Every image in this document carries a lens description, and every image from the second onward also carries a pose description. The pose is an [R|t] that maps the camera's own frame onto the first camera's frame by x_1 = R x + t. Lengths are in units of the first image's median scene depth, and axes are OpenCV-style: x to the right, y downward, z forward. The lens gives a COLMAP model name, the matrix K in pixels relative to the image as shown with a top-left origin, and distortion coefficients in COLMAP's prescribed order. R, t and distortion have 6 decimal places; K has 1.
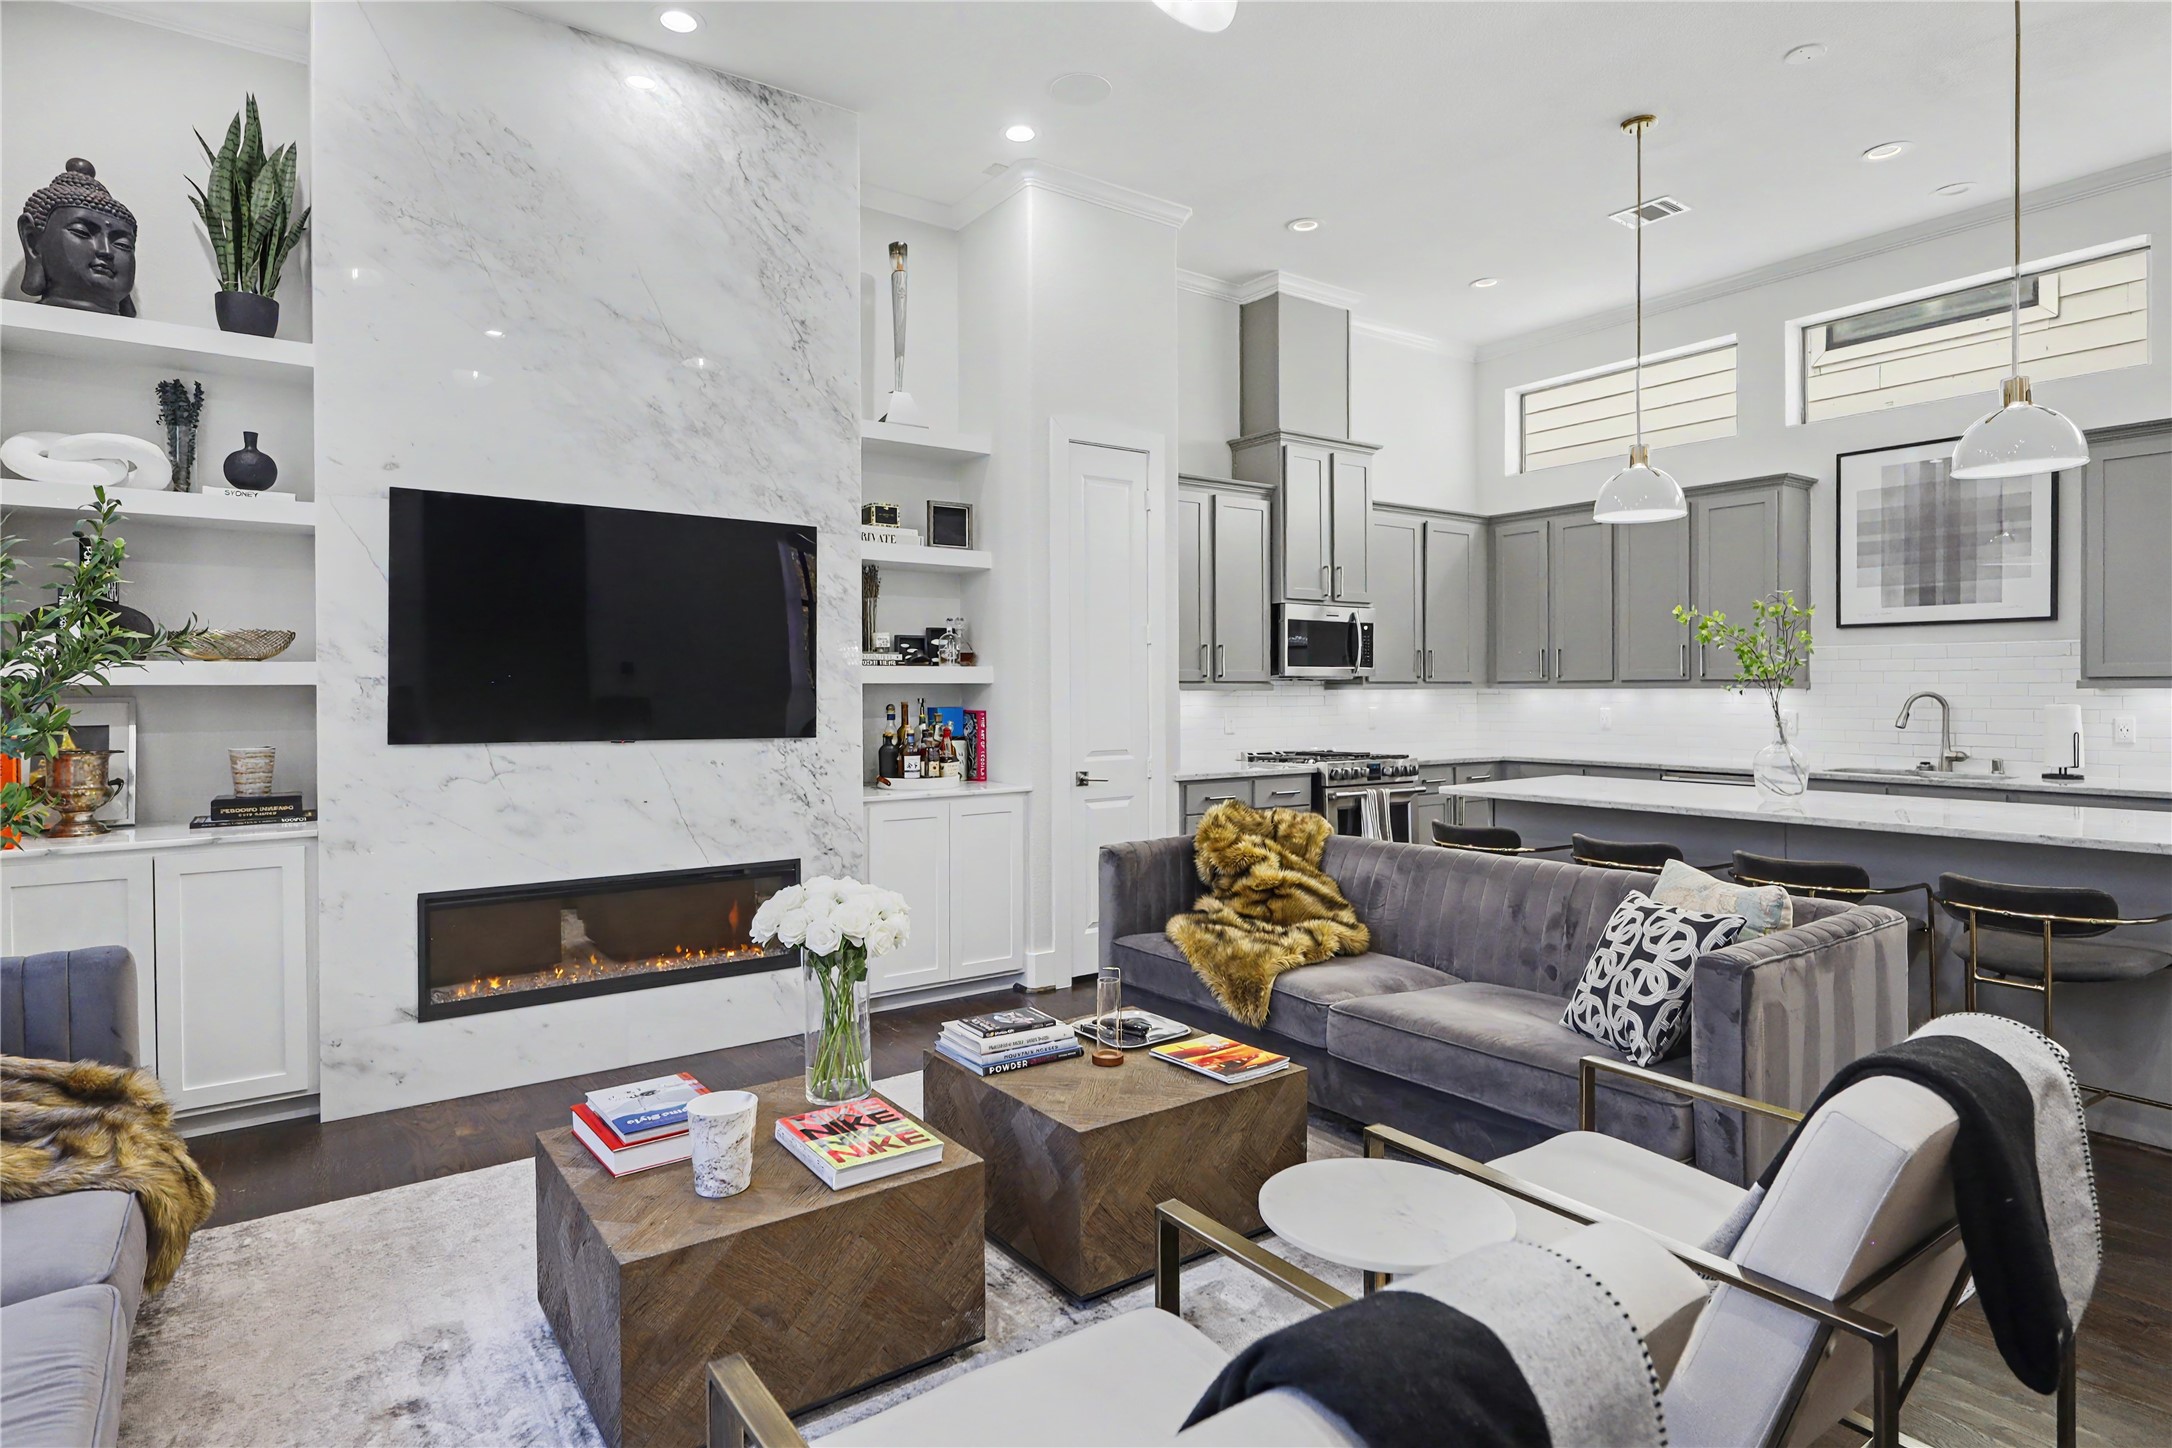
lens RADIAL K [[1171.3, 0, 1057.2], [0, 1171.3, 698.4], [0, 0, 1]] dist [-0.007736, 0.001234]
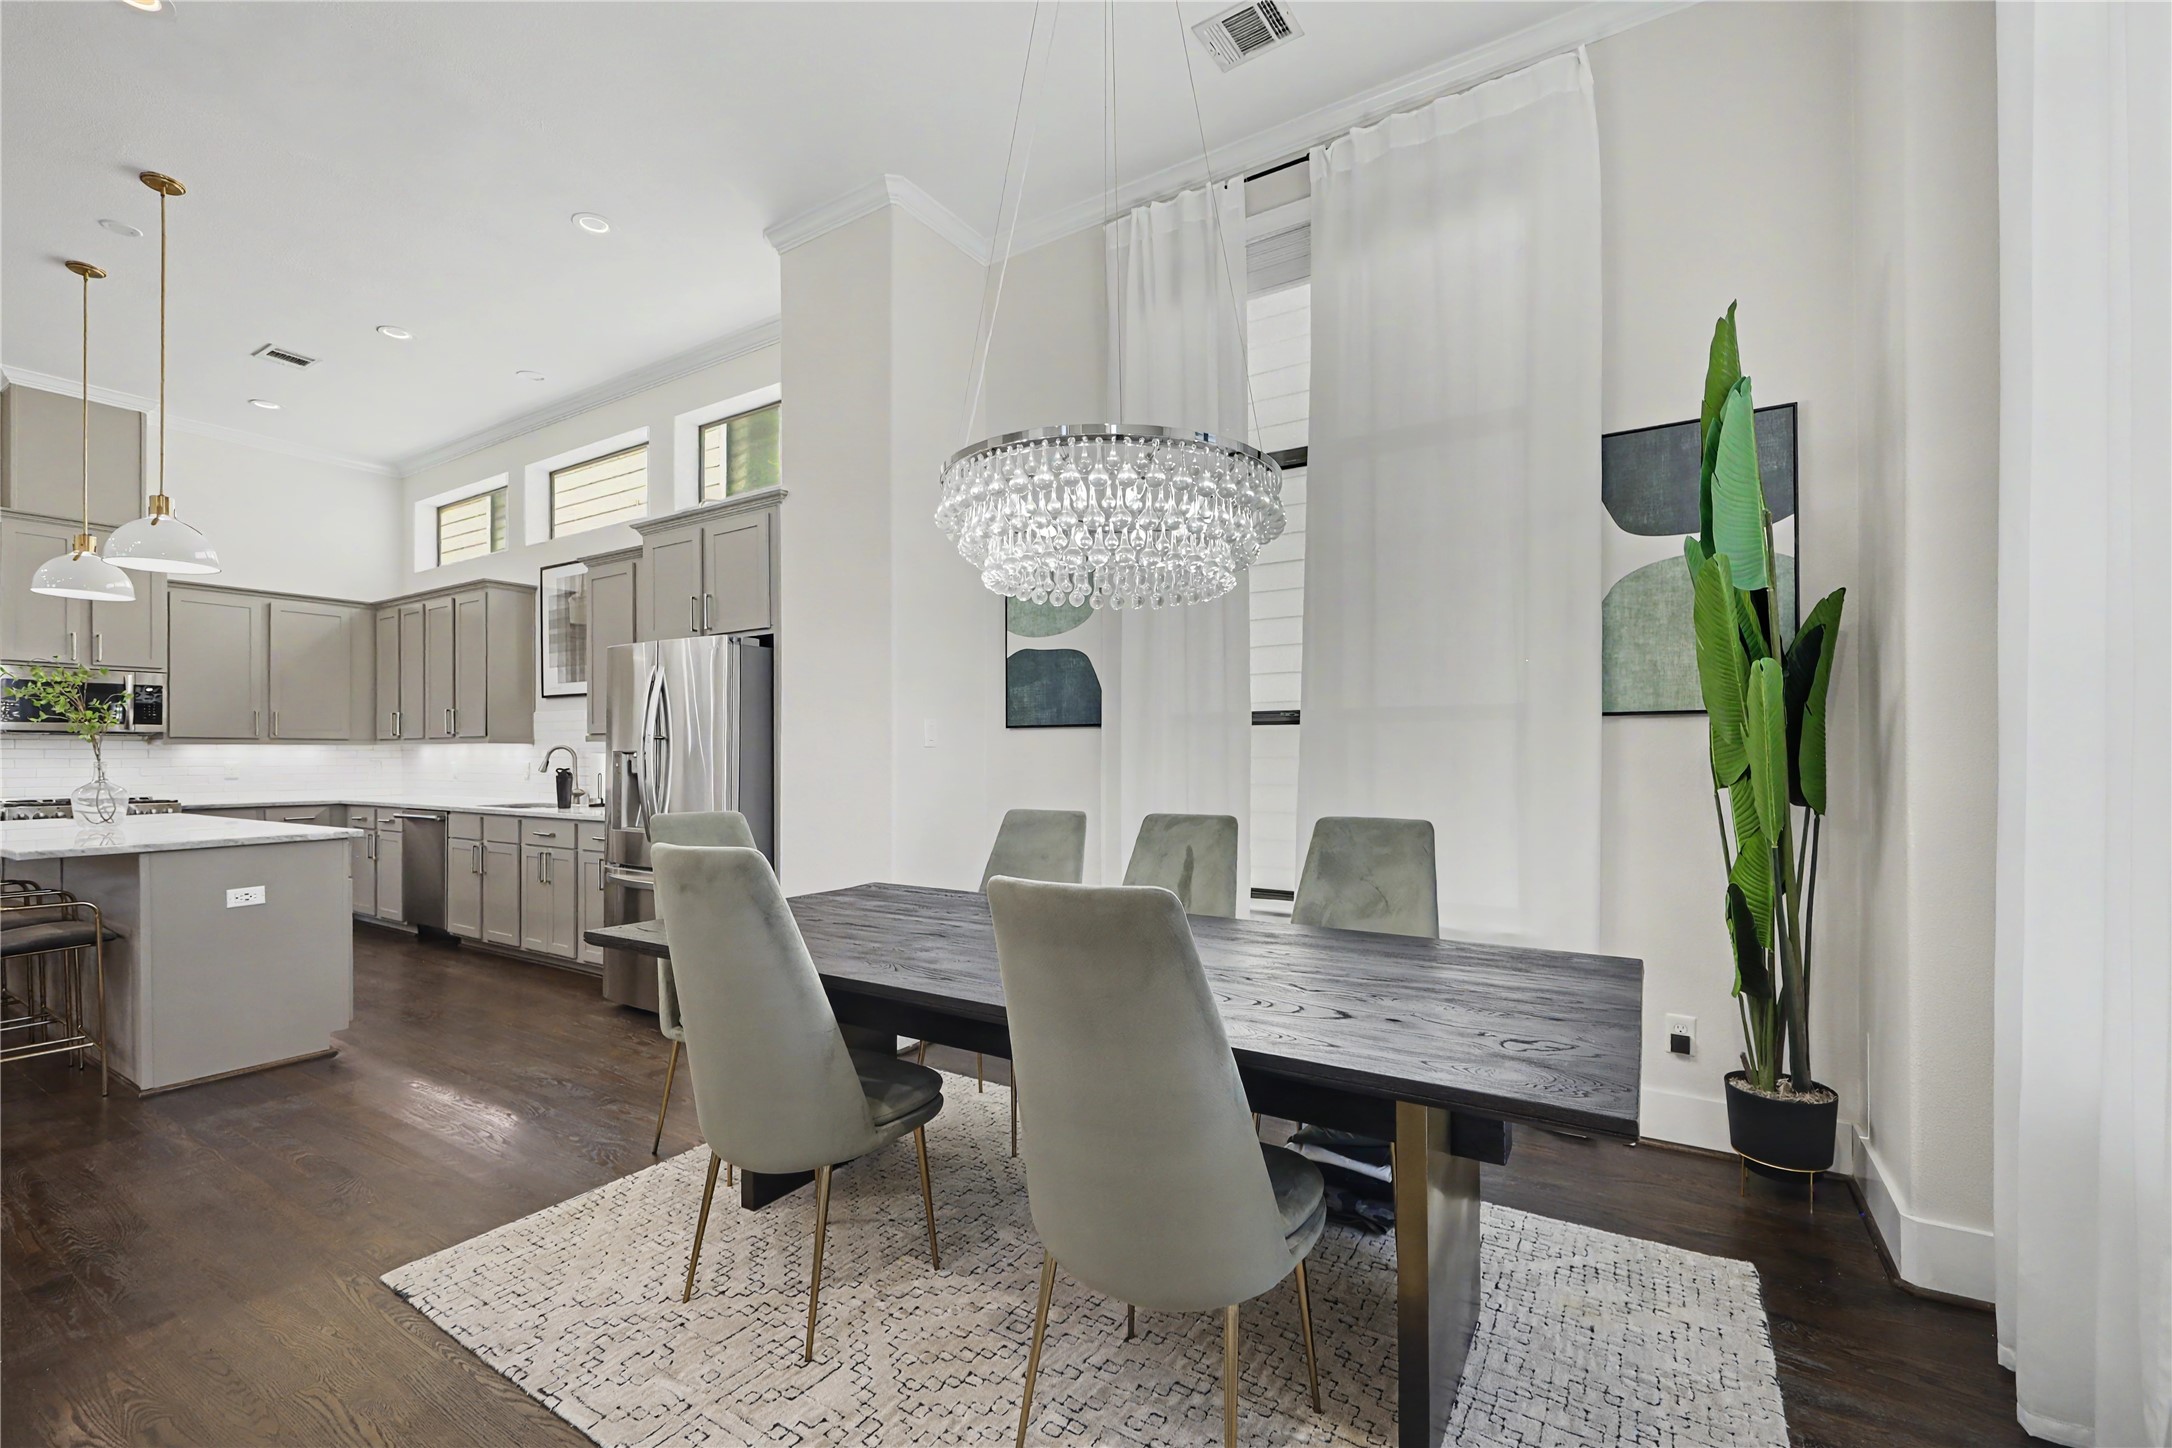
lens RADIAL K [[950.6, 0, 1092.2], [0, 950.6, 739.4], [0, 0, 1]] dist [0.002373, -0.000550]
pose [[0.927182, 0.004387, 0.374586, 0.963977], [0.003343, 0.999795, -0.019984, 0.012574], [-0.374596, 0.019781, 0.926977, -0.268492]]
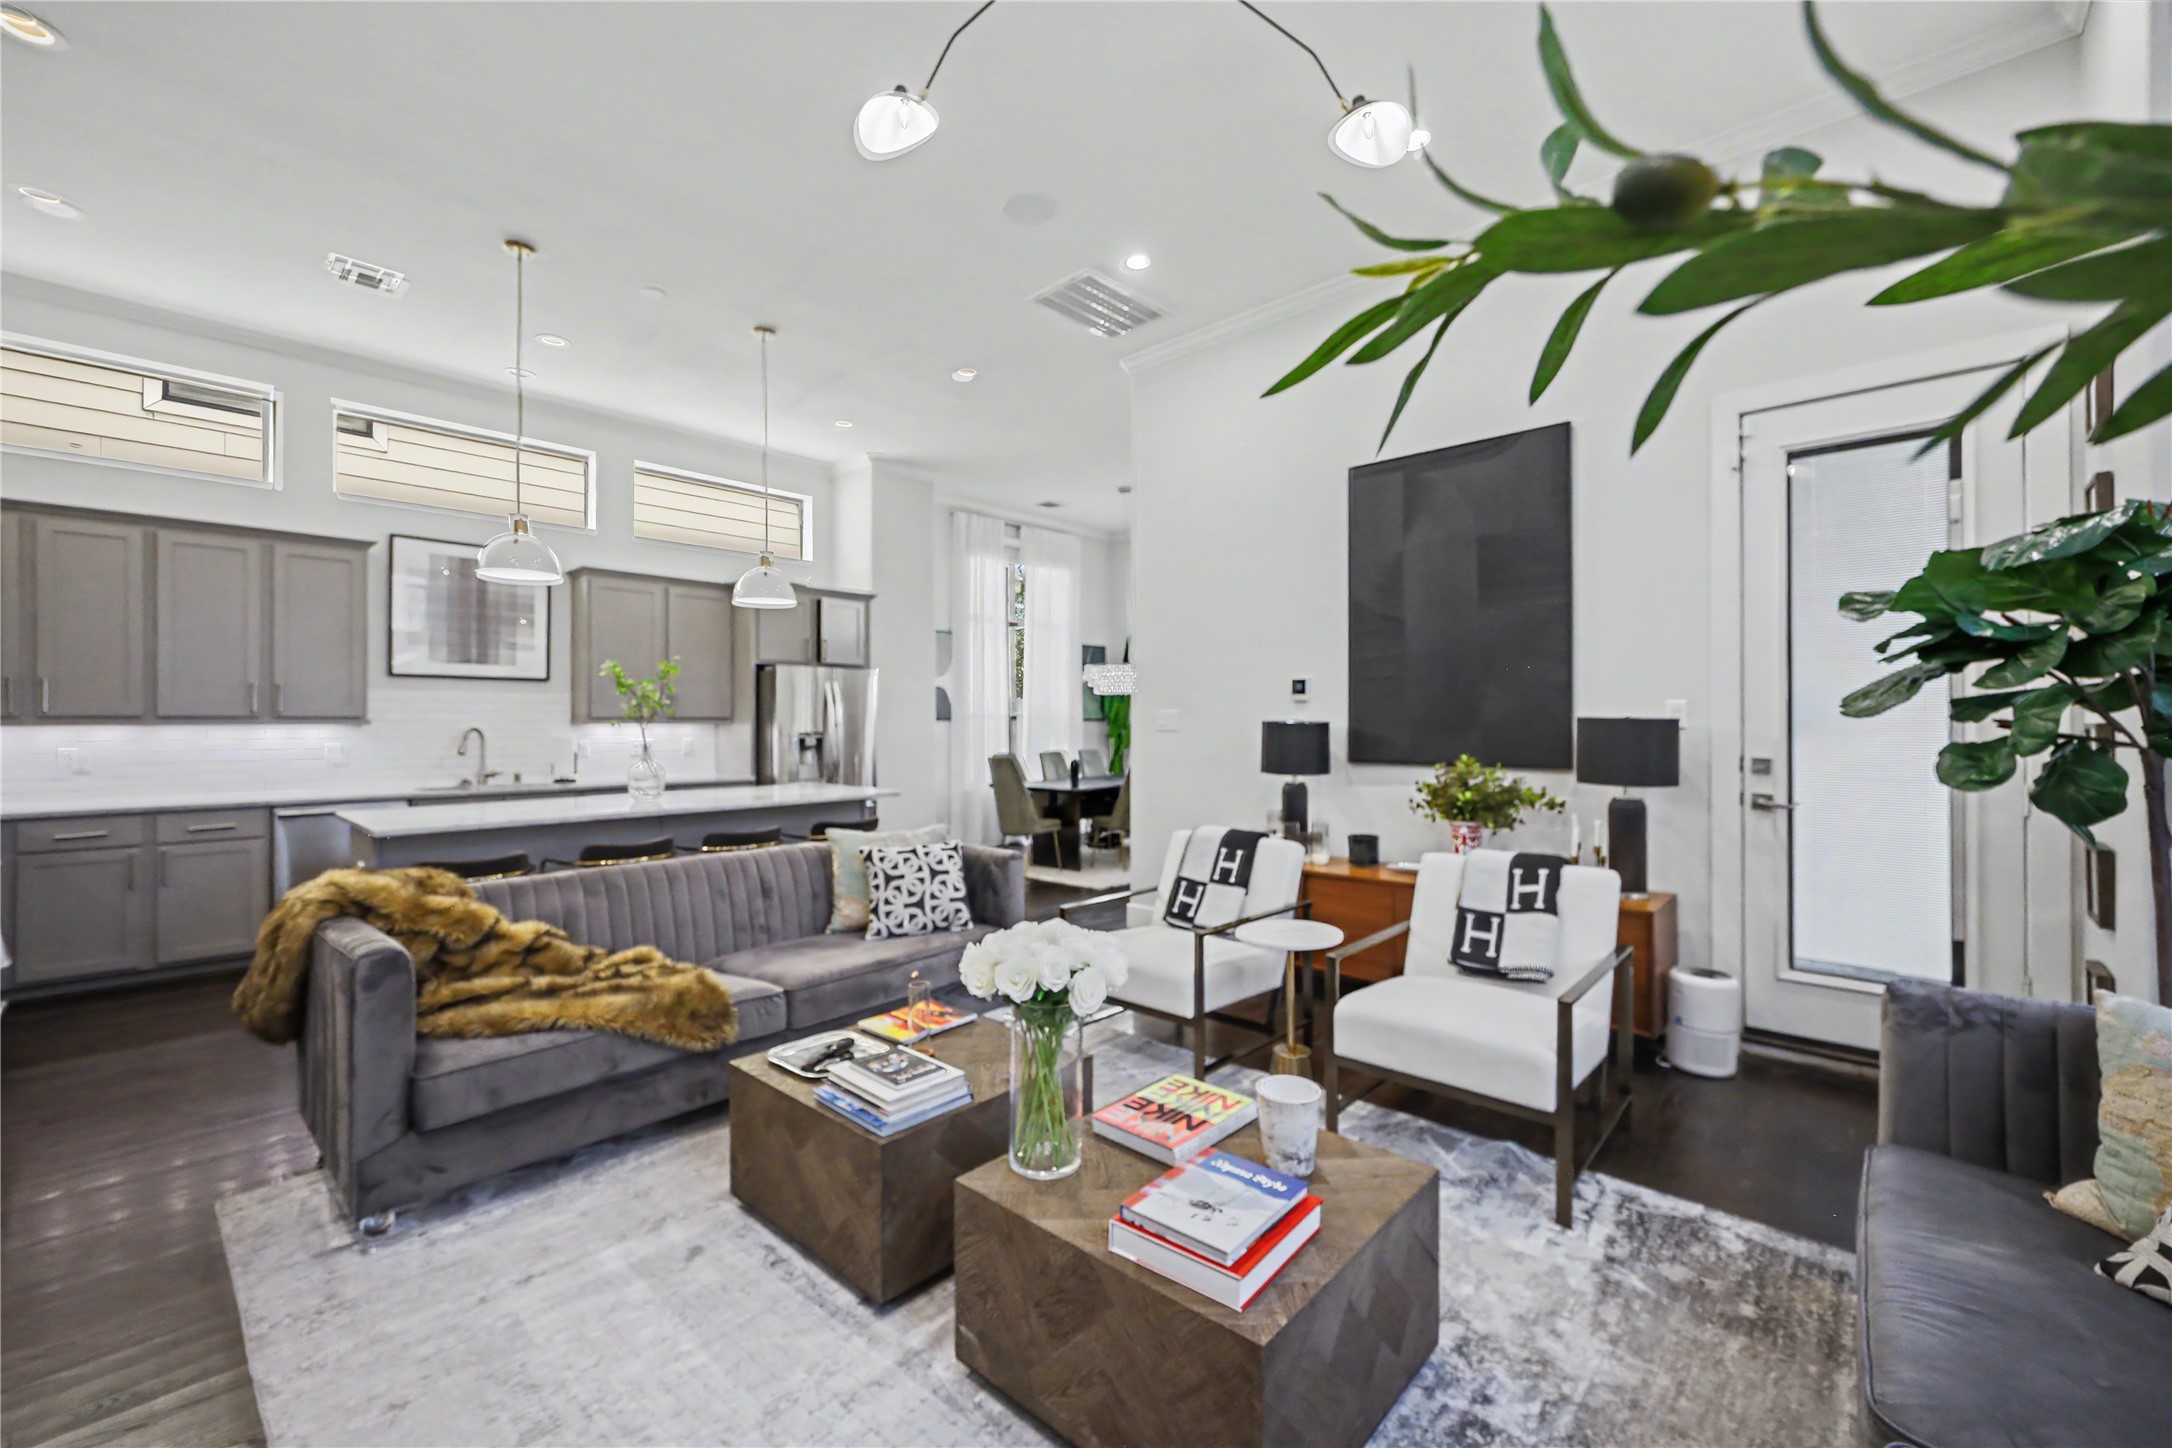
lens RADIAL K [[895.1, 0, 1075.9], [0, 895.1, 714.4], [0, 0, 1]] dist [0.002236, -0.000545]
pose [[-0.207424, 0.011714, 0.978181, -0.448792], [0.012650, 0.999877, -0.009291, -0.002828], [-0.978169, 0.010447, -0.207546, 0.566097]]
